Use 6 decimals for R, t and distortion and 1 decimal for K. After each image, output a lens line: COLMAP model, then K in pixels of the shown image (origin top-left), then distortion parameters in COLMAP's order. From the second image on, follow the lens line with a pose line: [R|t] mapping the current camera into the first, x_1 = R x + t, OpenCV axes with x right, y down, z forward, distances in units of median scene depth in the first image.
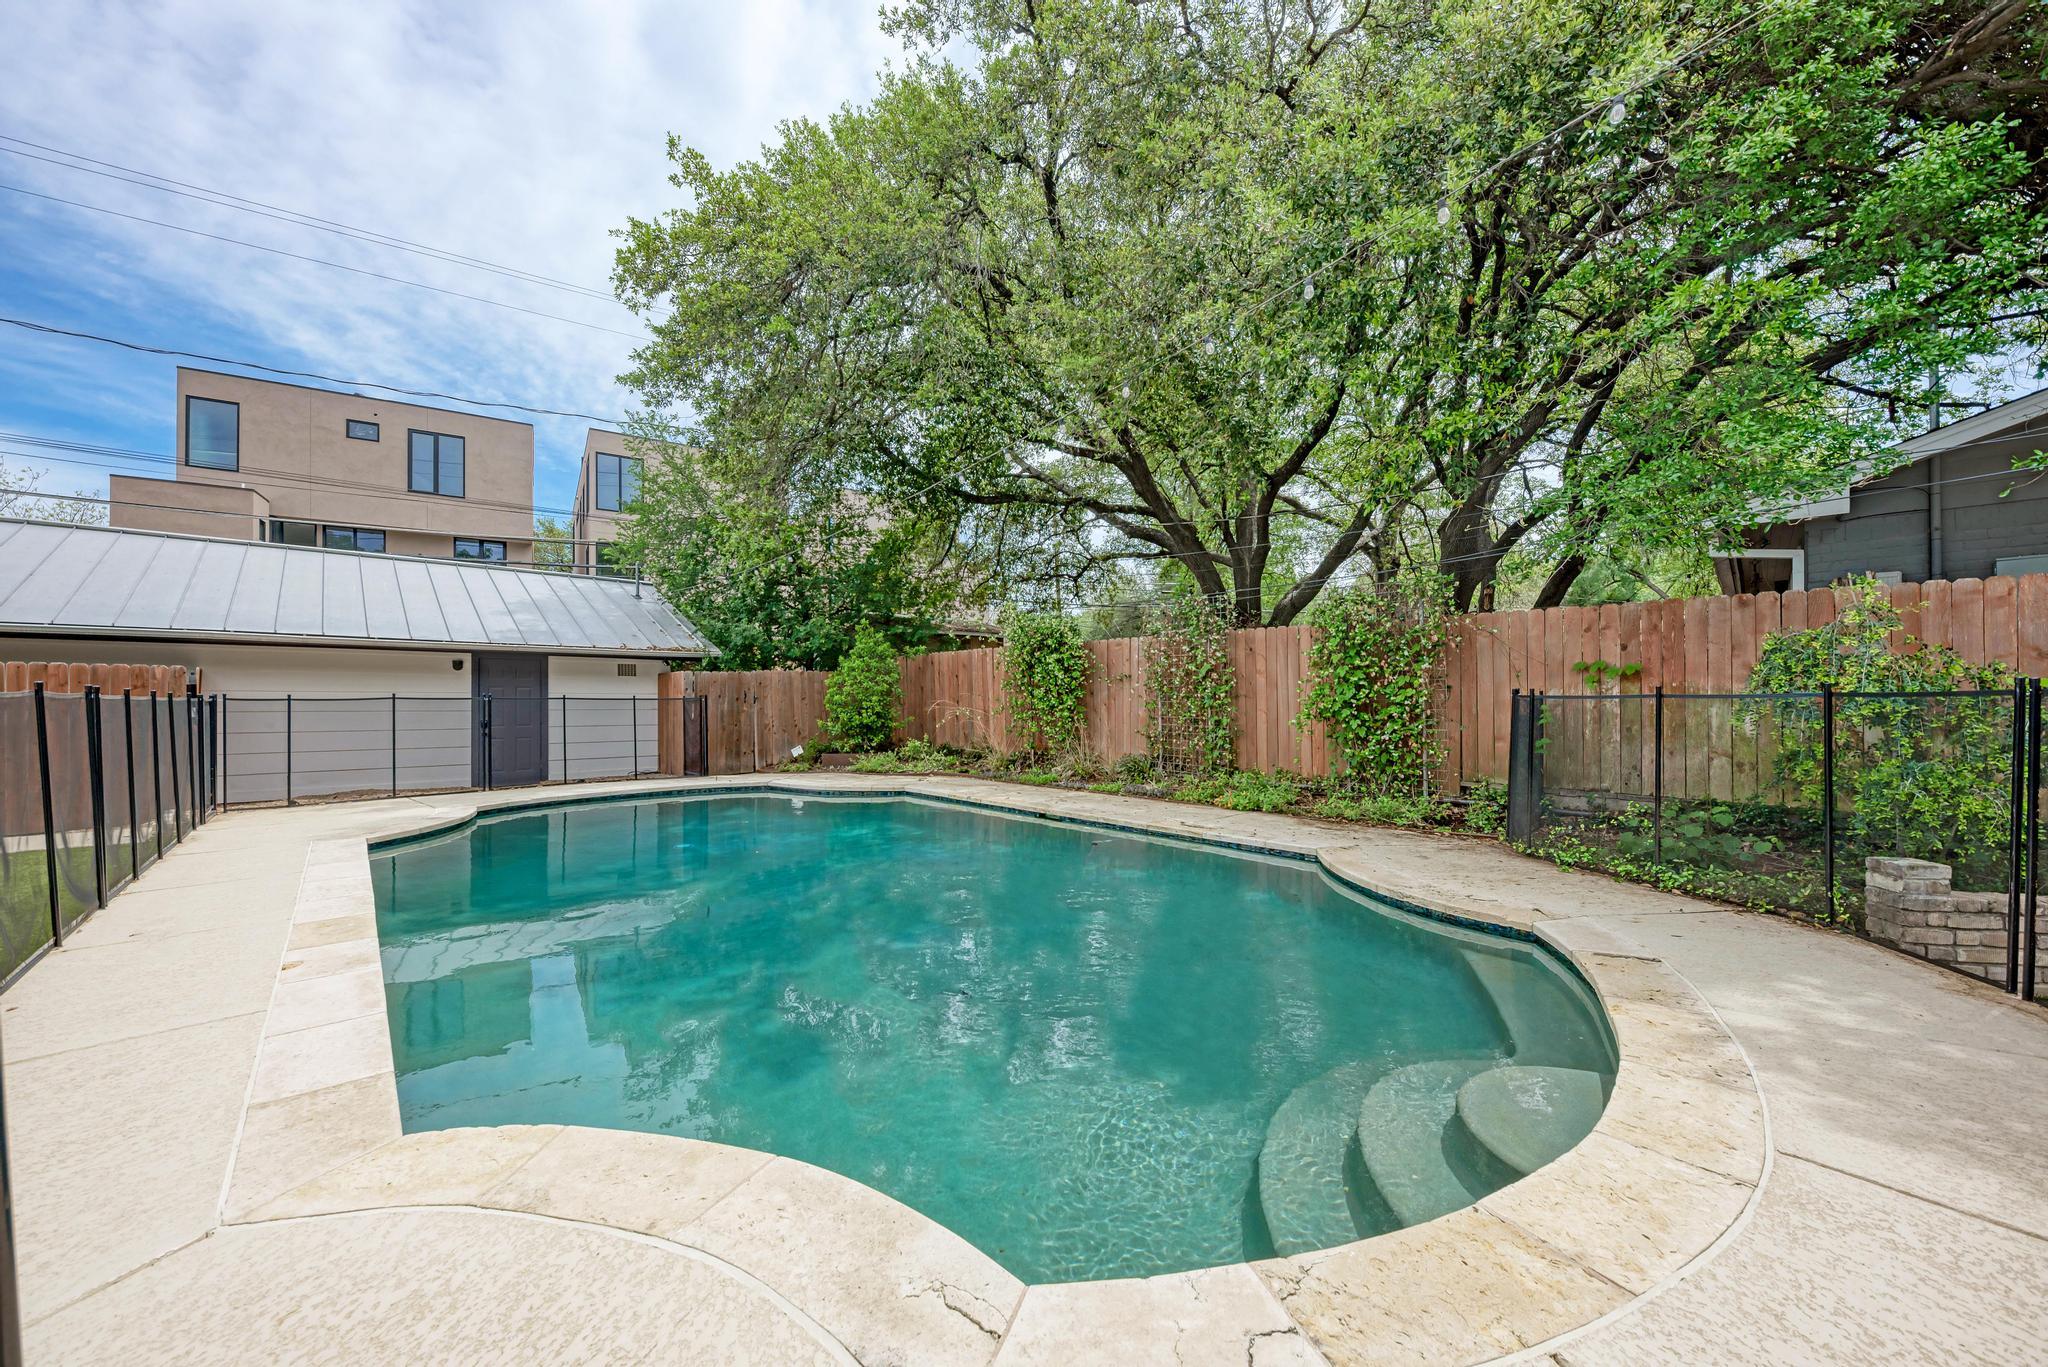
lens RADIAL K [[759.9, 0, 1019.6], [0, 759.9, 695.1], [0, 0, 1]] dist [0.000149, -0.000045]
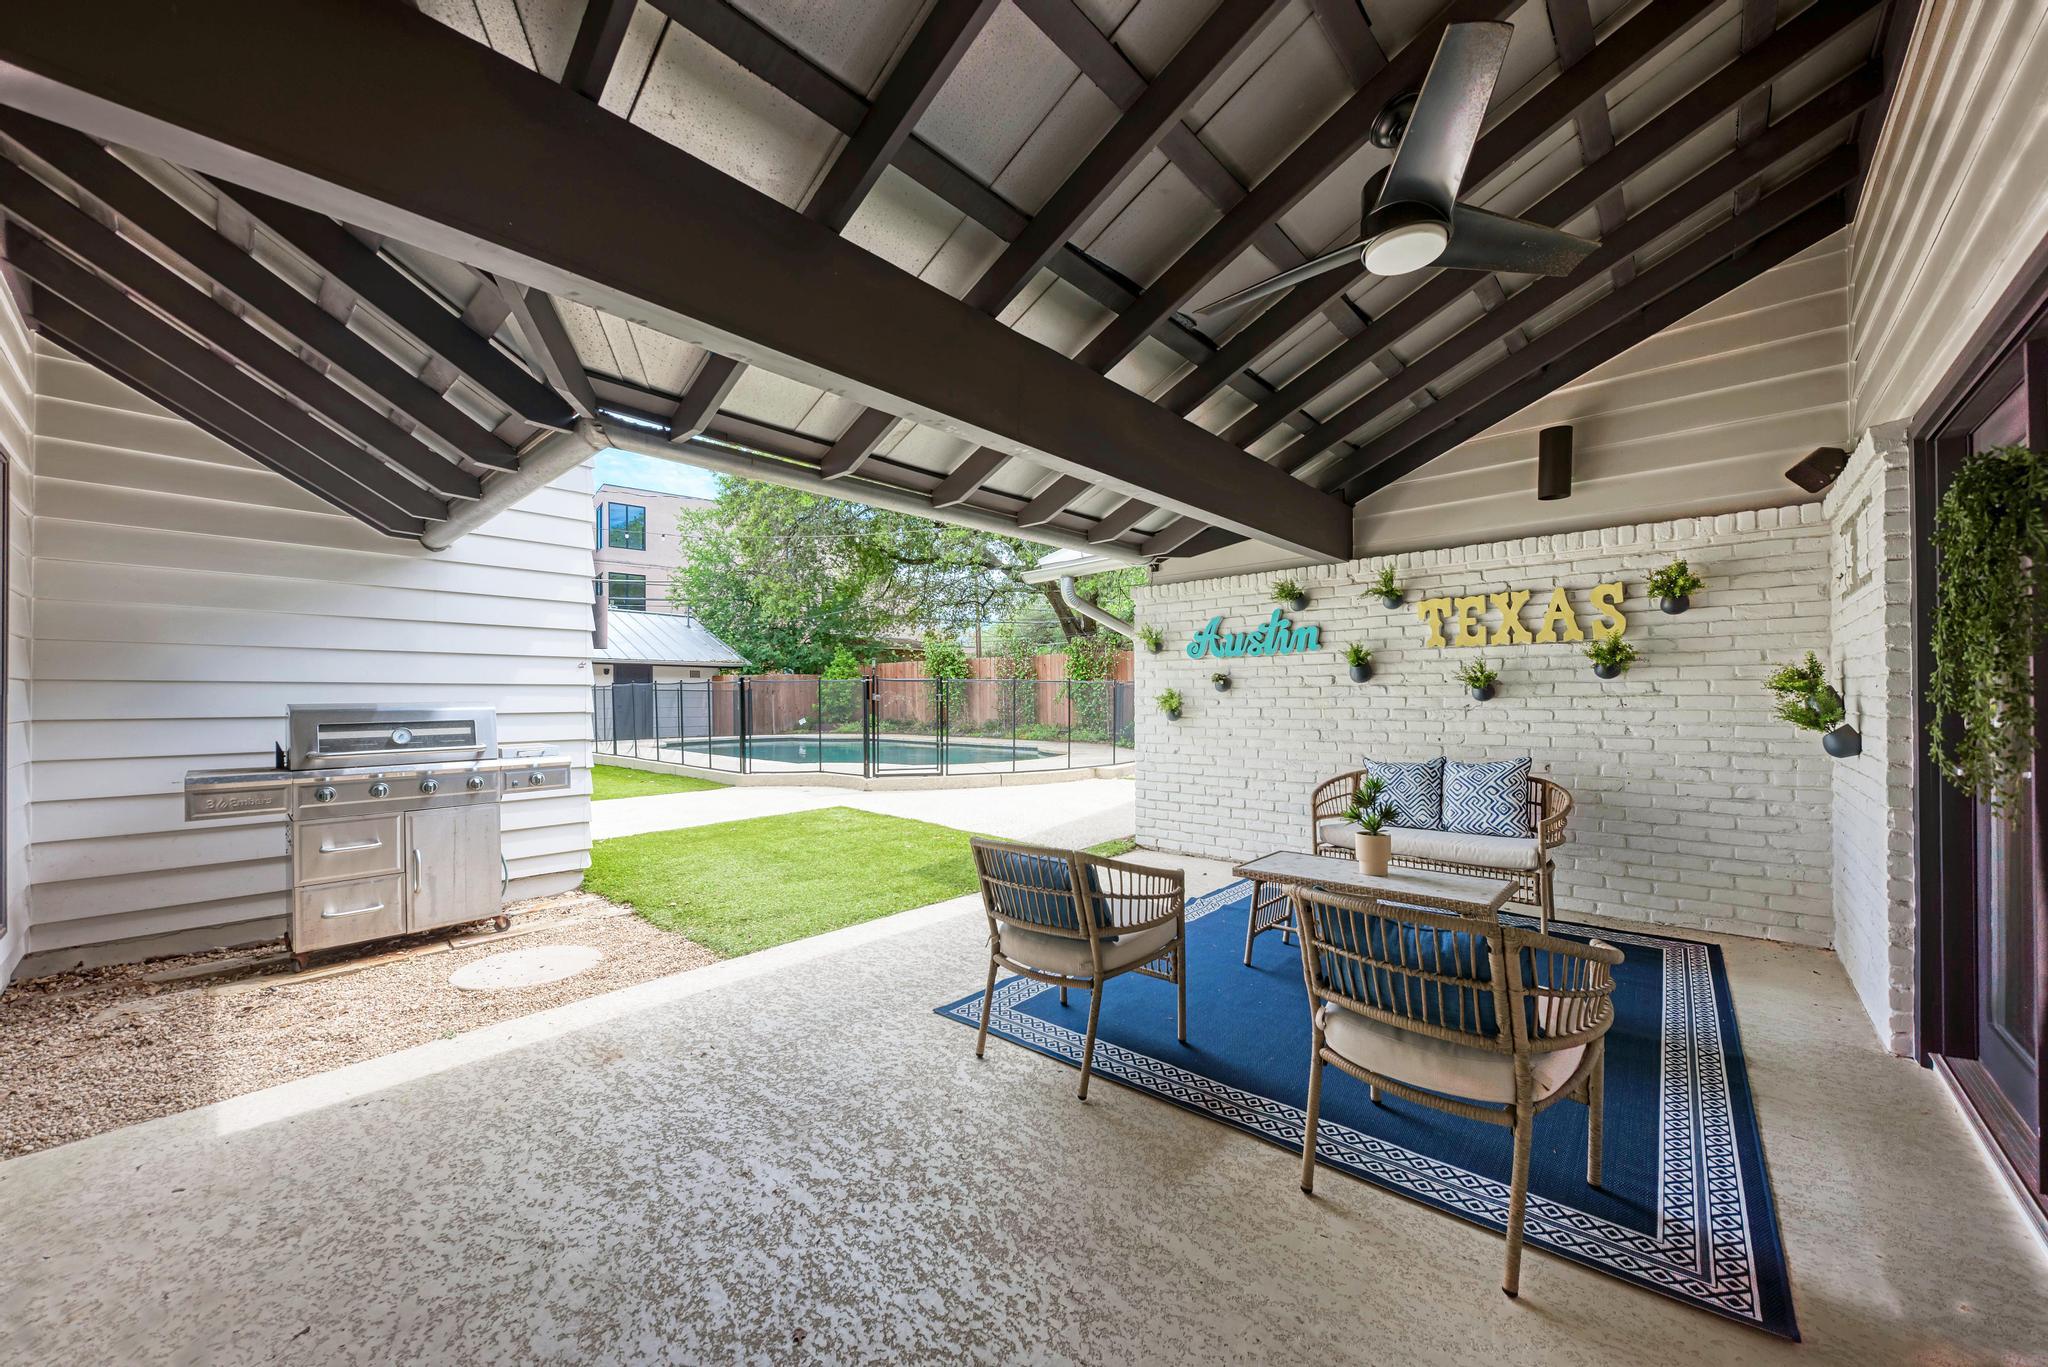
lens RADIAL K [[754.8, 0, 1014.2], [0, 754.8, 692.7], [0, 0, 1]] dist [0.001040, 0.000060]
pose [[0.996855, -0.002081, 0.079222, 0.042134], [0.002276, 0.999995, -0.002379, 0.012211], [-0.079217, 0.002552, 0.996854, -0.646271]]
